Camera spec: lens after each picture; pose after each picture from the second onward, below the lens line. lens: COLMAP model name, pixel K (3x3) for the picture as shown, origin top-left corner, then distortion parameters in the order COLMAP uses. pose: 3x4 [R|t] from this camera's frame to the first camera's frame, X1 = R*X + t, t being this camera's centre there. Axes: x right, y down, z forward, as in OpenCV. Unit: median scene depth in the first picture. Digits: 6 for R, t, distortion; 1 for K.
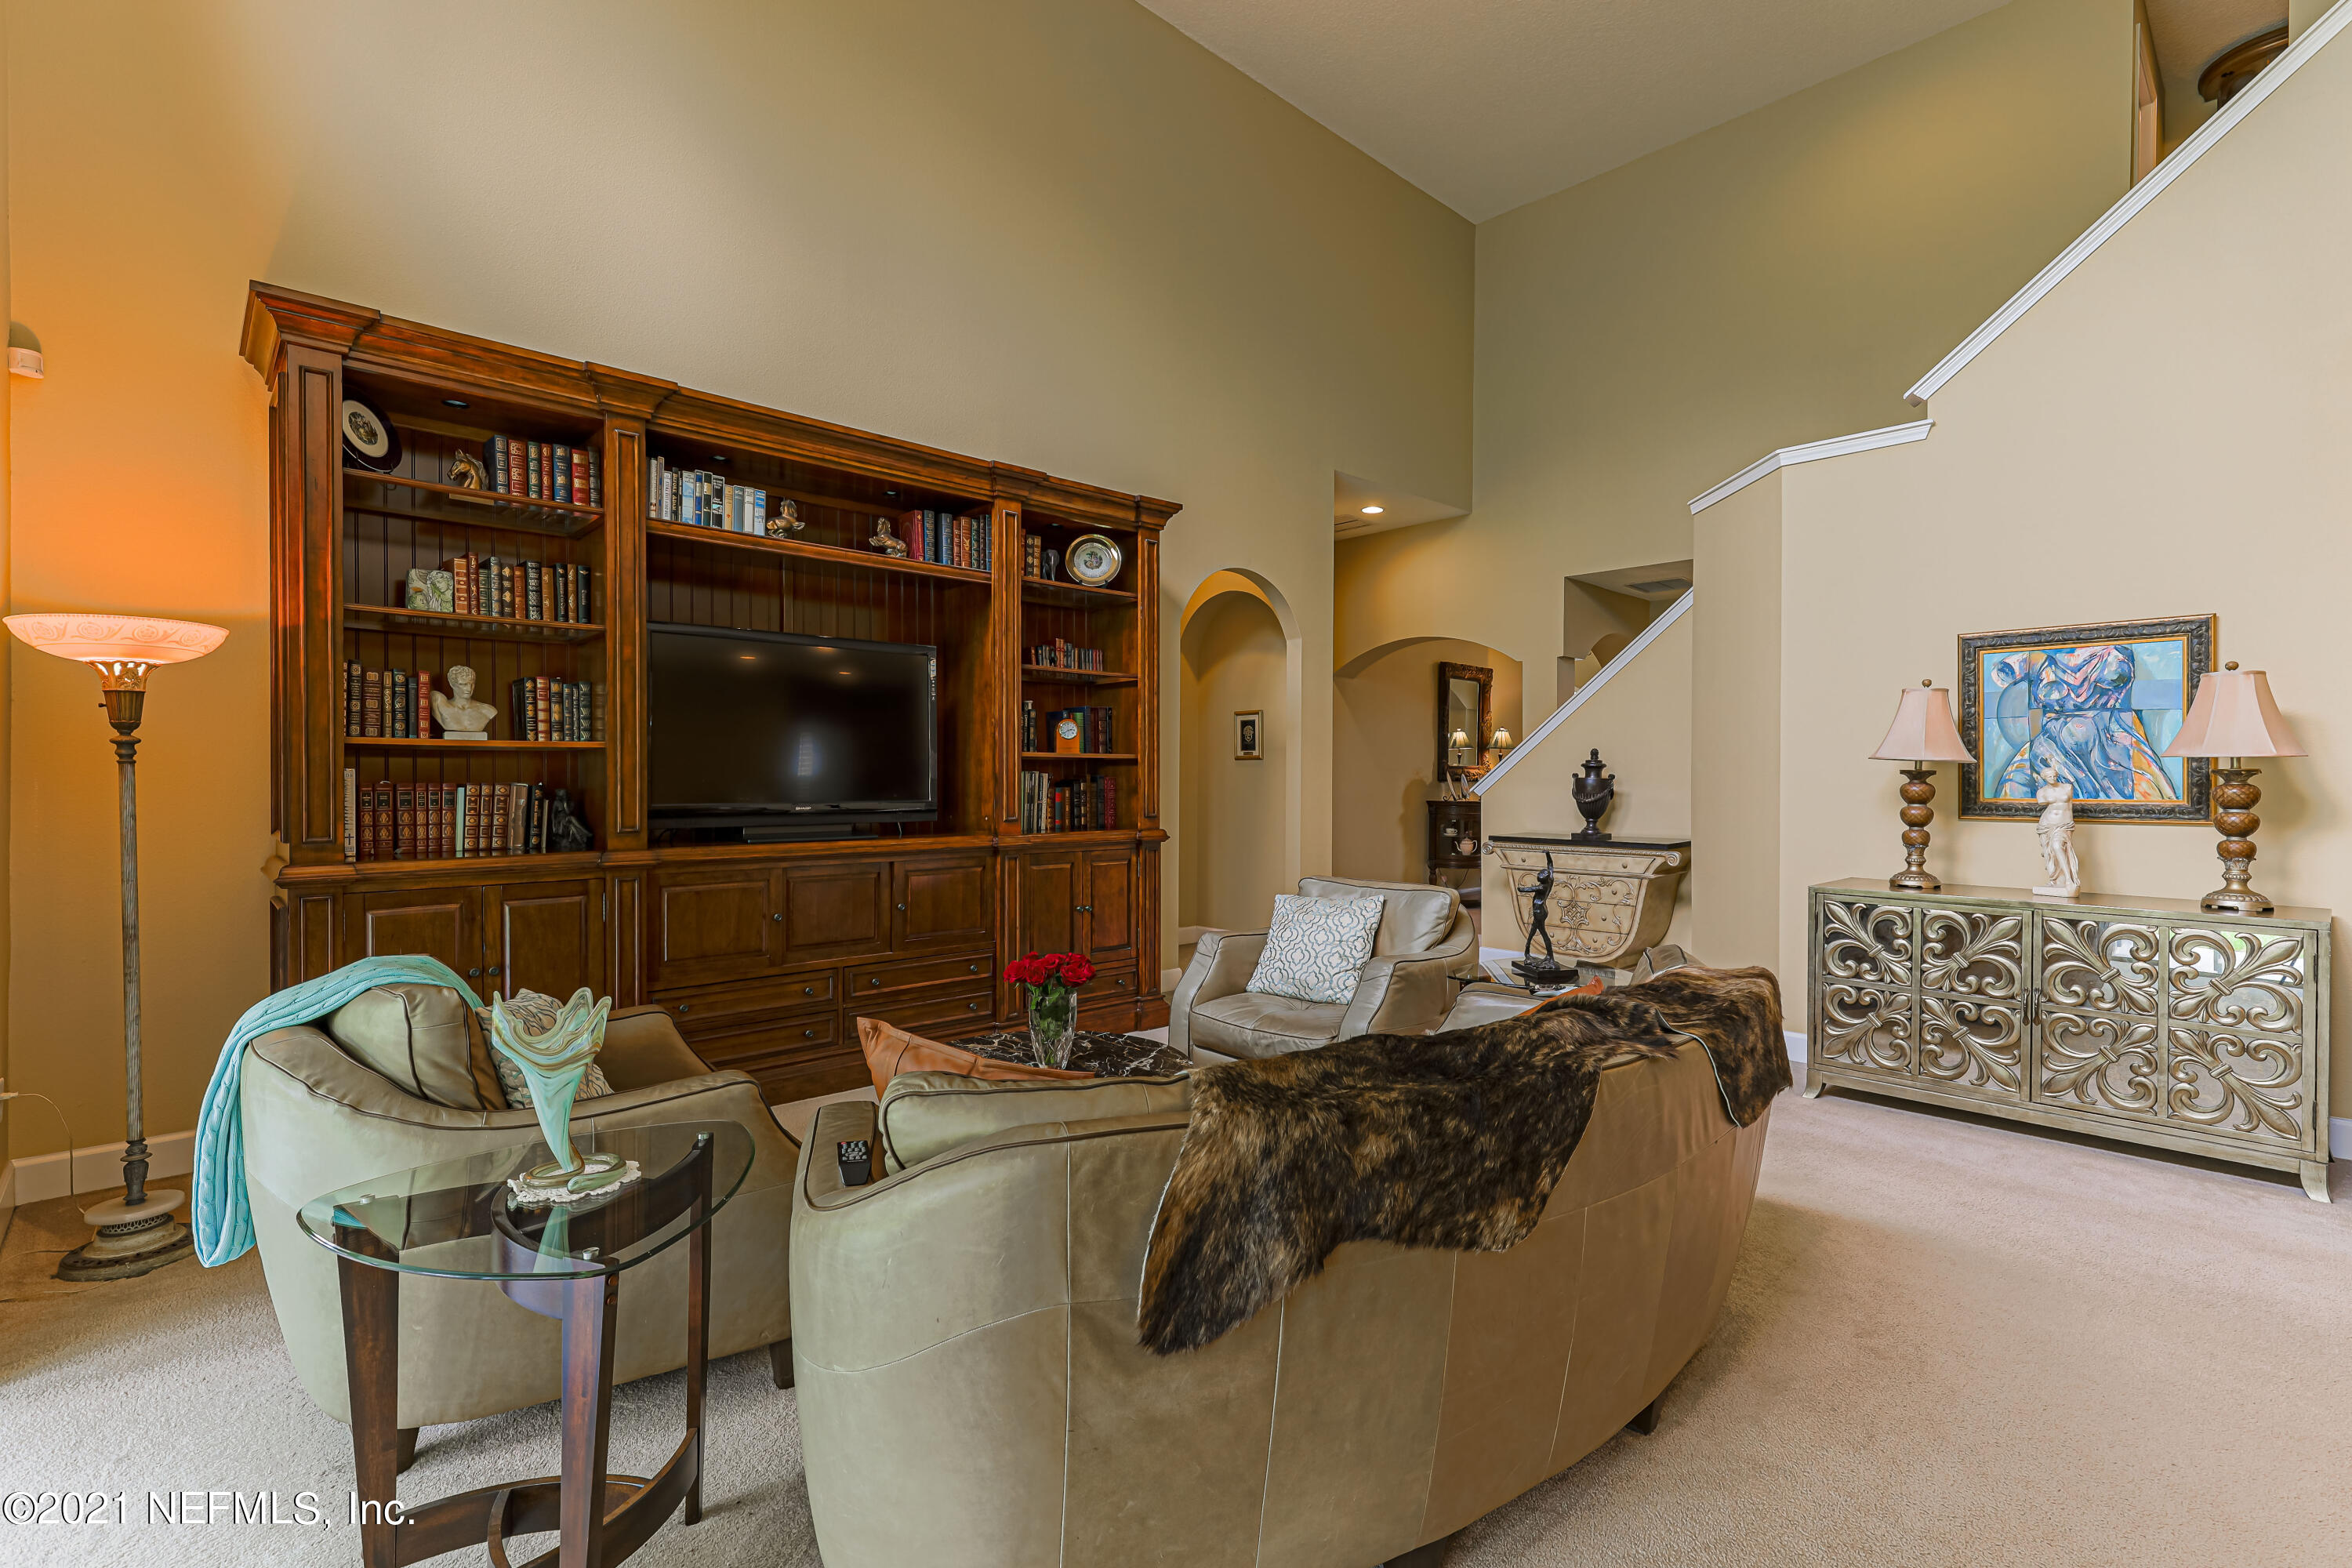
lens RADIAL K [[1053.9, 0, 1194.9], [0, 1053.9, 781.6], [0, 0, 1]] dist [0.007169, -0.000254]
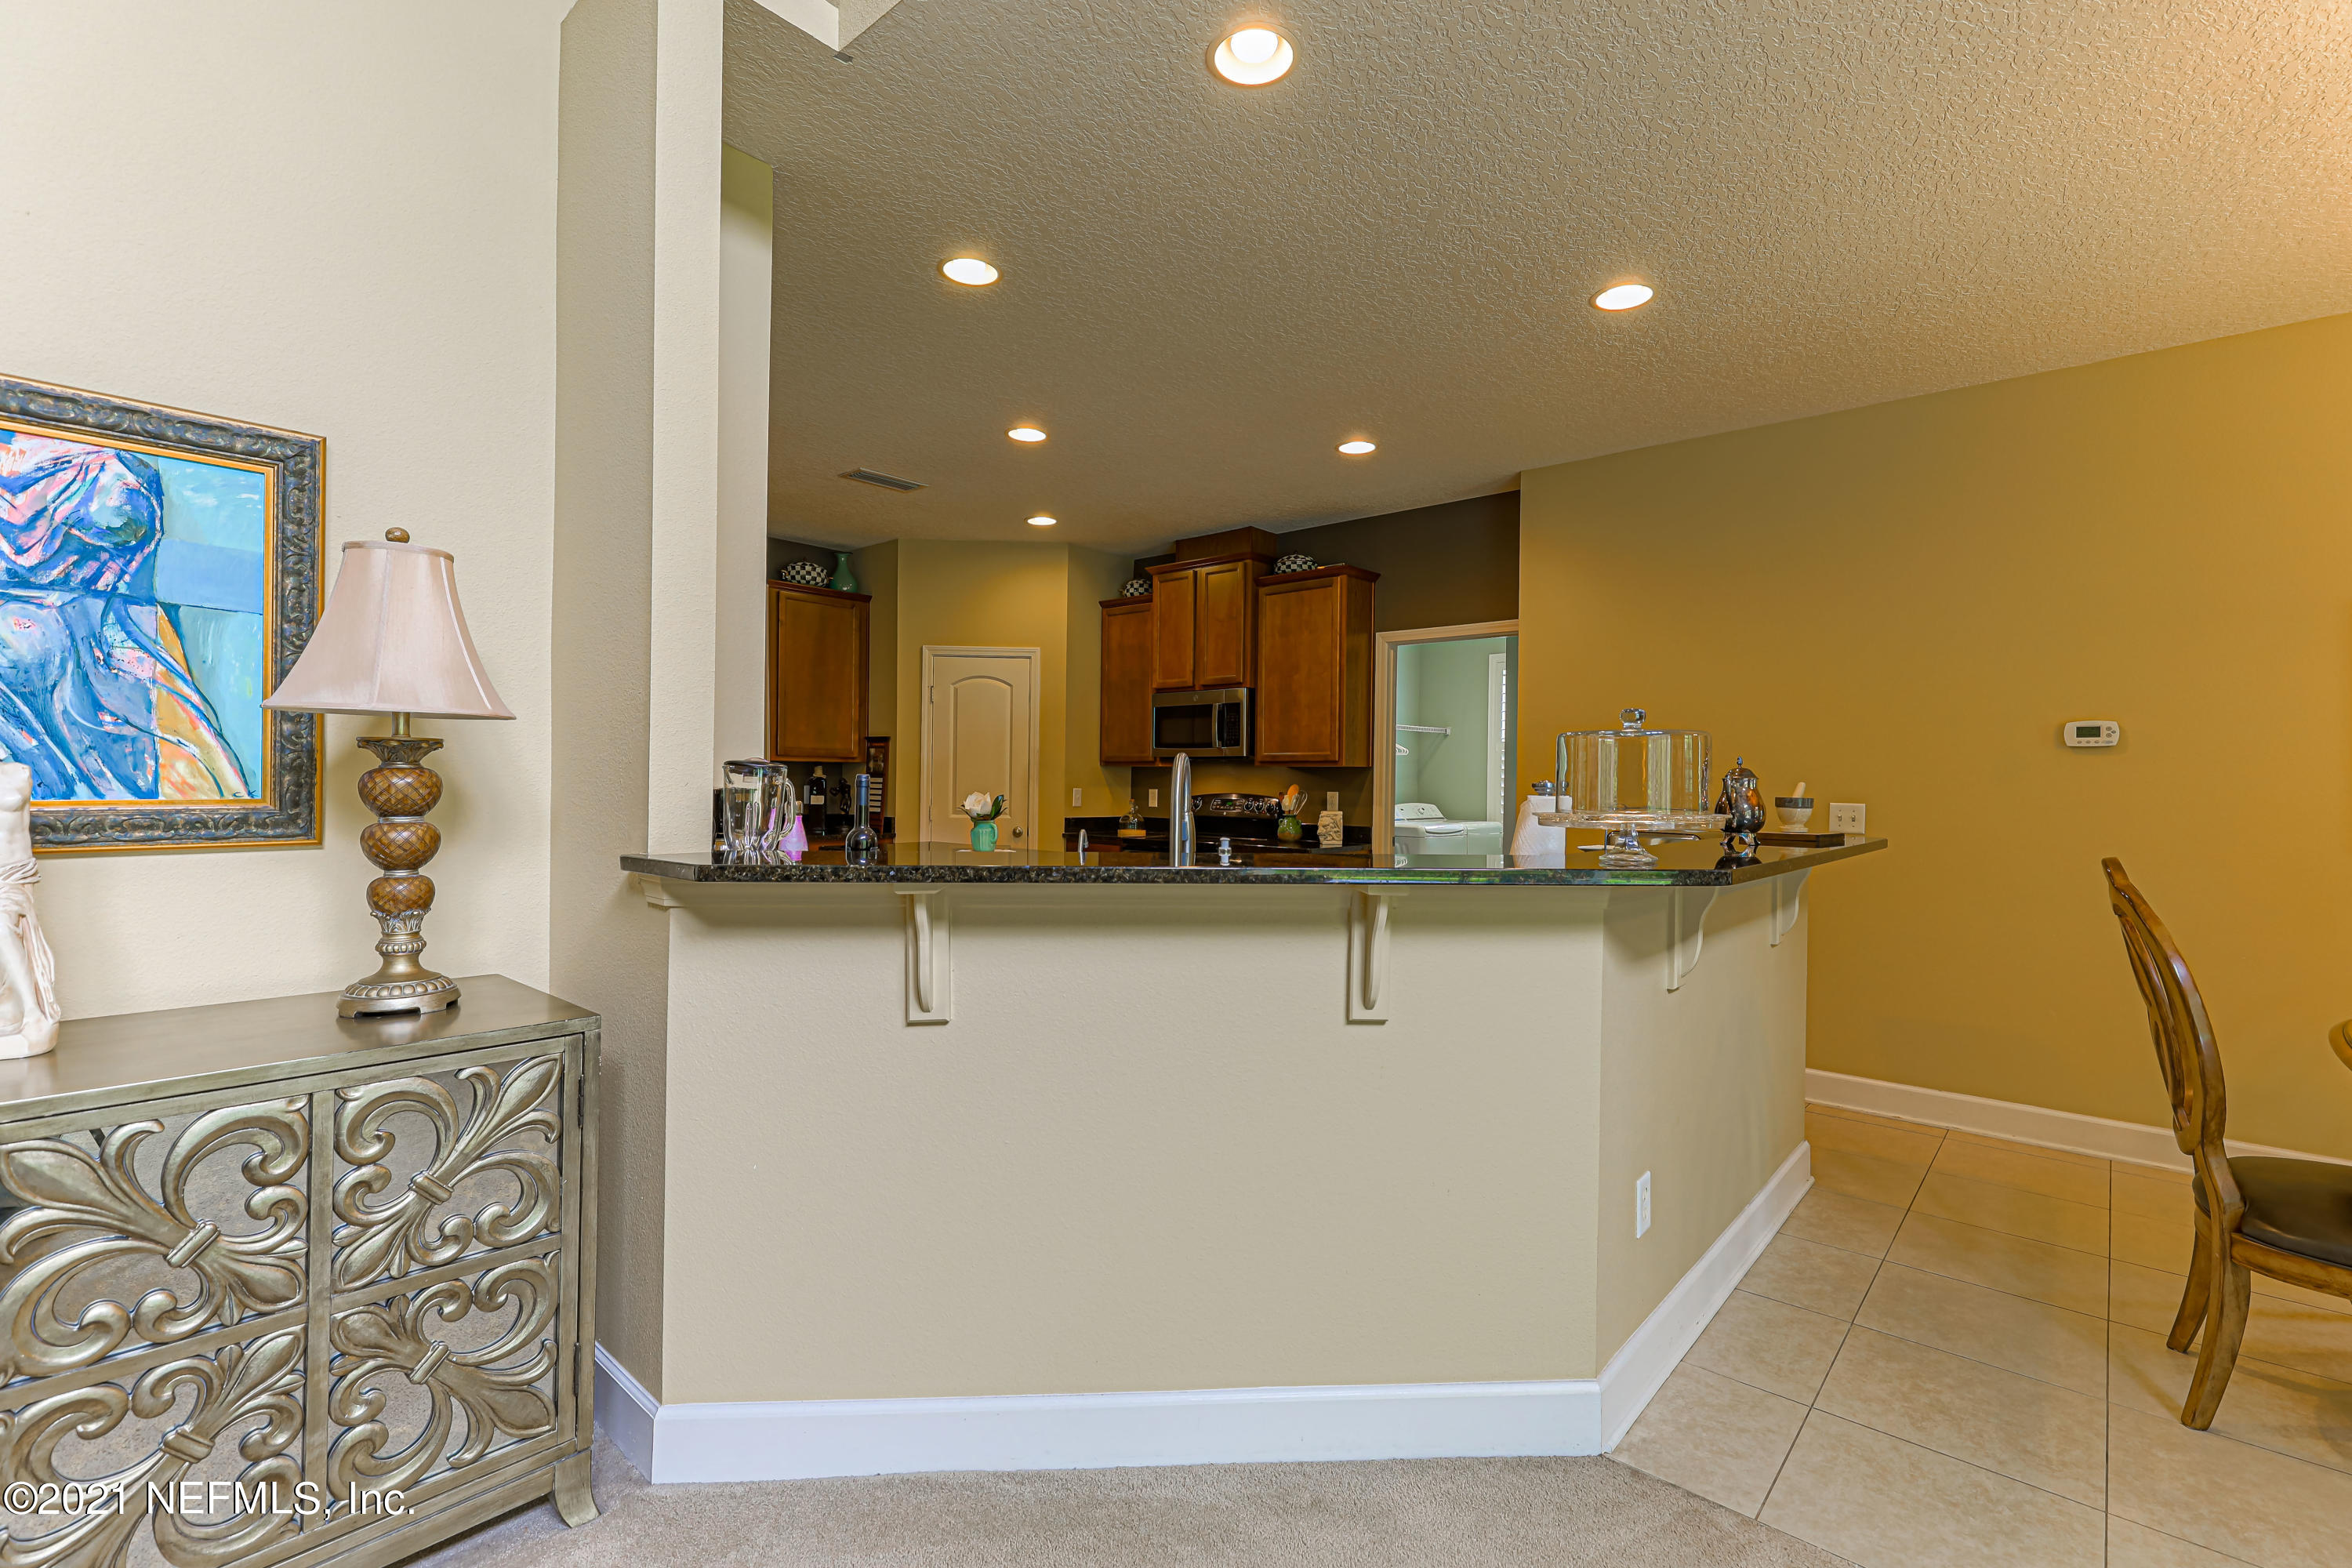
lens RADIAL K [[1053.9, 0, 1174.6], [0, 1053.9, 783.0], [0, 0, 1]] dist [0.007169, -0.000254]
pose [[-0.089726, -0.005235, 0.995953, 0.425200], [-0.011842, 0.999921, 0.004189, 0.003051], [-0.995896, -0.011418, -0.089781, 0.657500]]
